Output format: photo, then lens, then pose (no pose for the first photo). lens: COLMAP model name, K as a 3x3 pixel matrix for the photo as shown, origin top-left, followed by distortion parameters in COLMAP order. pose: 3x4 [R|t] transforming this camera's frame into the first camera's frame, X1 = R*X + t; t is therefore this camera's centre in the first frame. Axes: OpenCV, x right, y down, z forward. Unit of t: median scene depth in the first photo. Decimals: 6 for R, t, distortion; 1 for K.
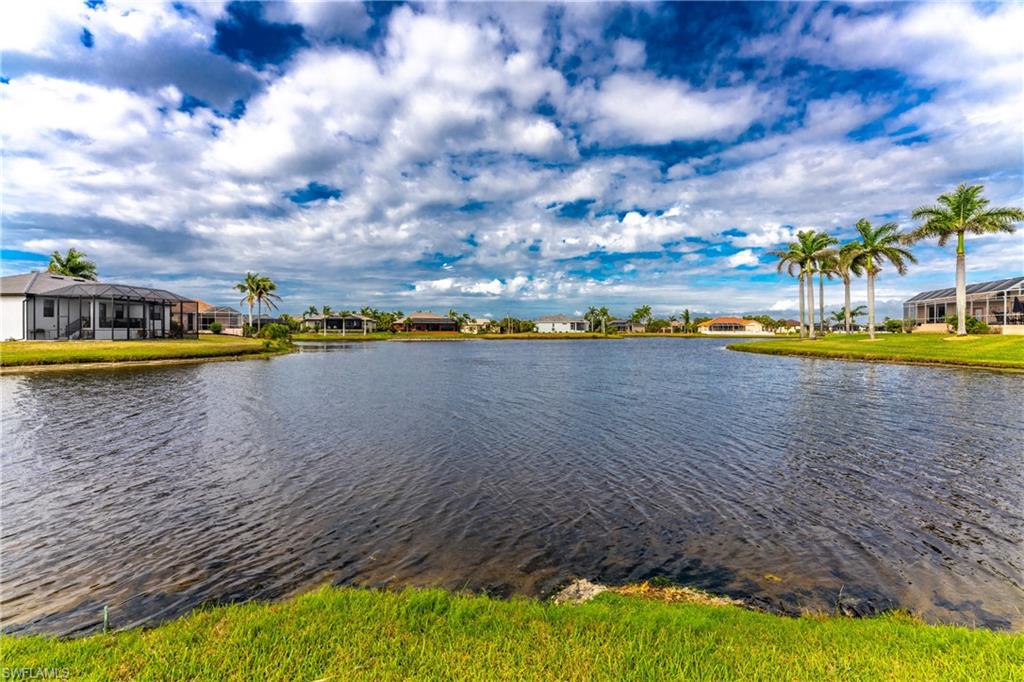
lens RADIAL K [[412.9, 0, 504.6], [0, 412.9, 329.9], [0, 0, 1]] dist [-0.003895, 0.000105]
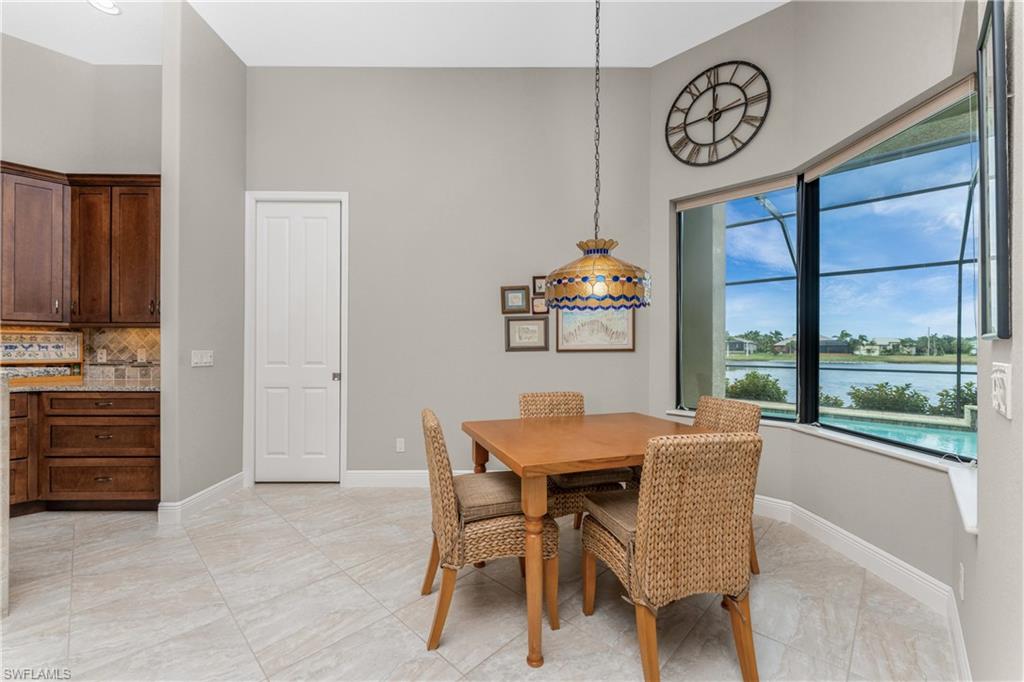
lens RADIAL K [[412.9, 0, 507.1], [0, 412.9, 346.2], [0, 0, 1]] dist [-0.003895, 0.000105]
pose [[0.689343, 0.002740, -0.724430, 0.030703], [0.001275, 0.999987, 0.004996, -0.019719], [0.724434, -0.004368, 0.689330, -0.254087]]
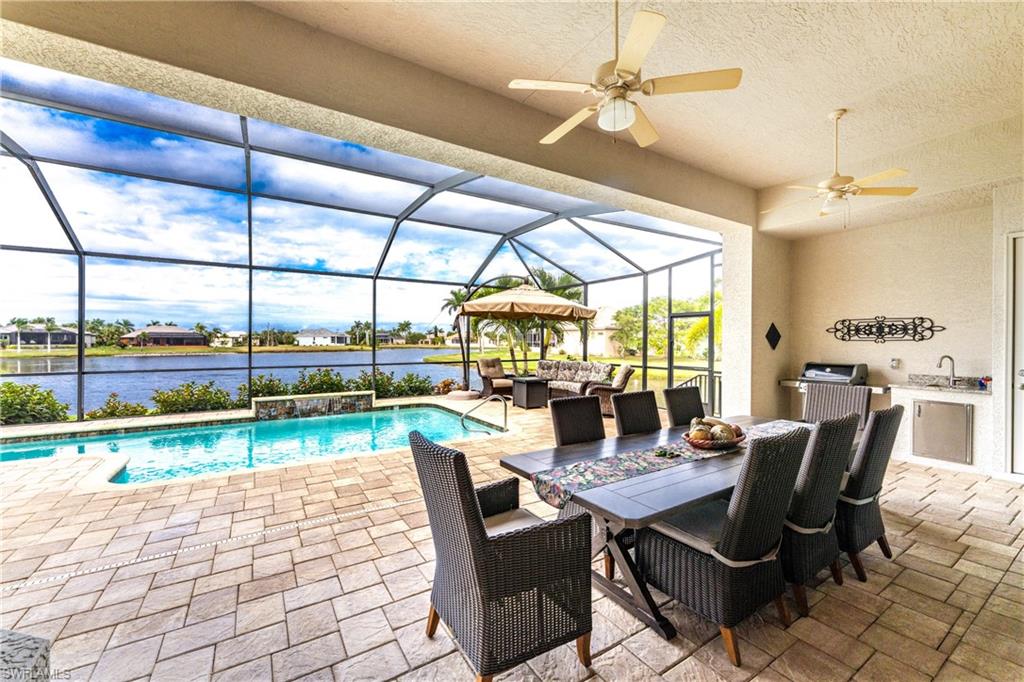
lens RADIAL K [[412.9, 0, 511.9], [0, 412.9, 344.1], [0, 0, 1]] dist [-0.003895, 0.000105]
pose [[0.869787, -0.002990, 0.493419, 0.038467], [-0.005917, 0.999847, 0.016489, -0.020897], [-0.493393, -0.017261, 0.869635, -0.239424]]
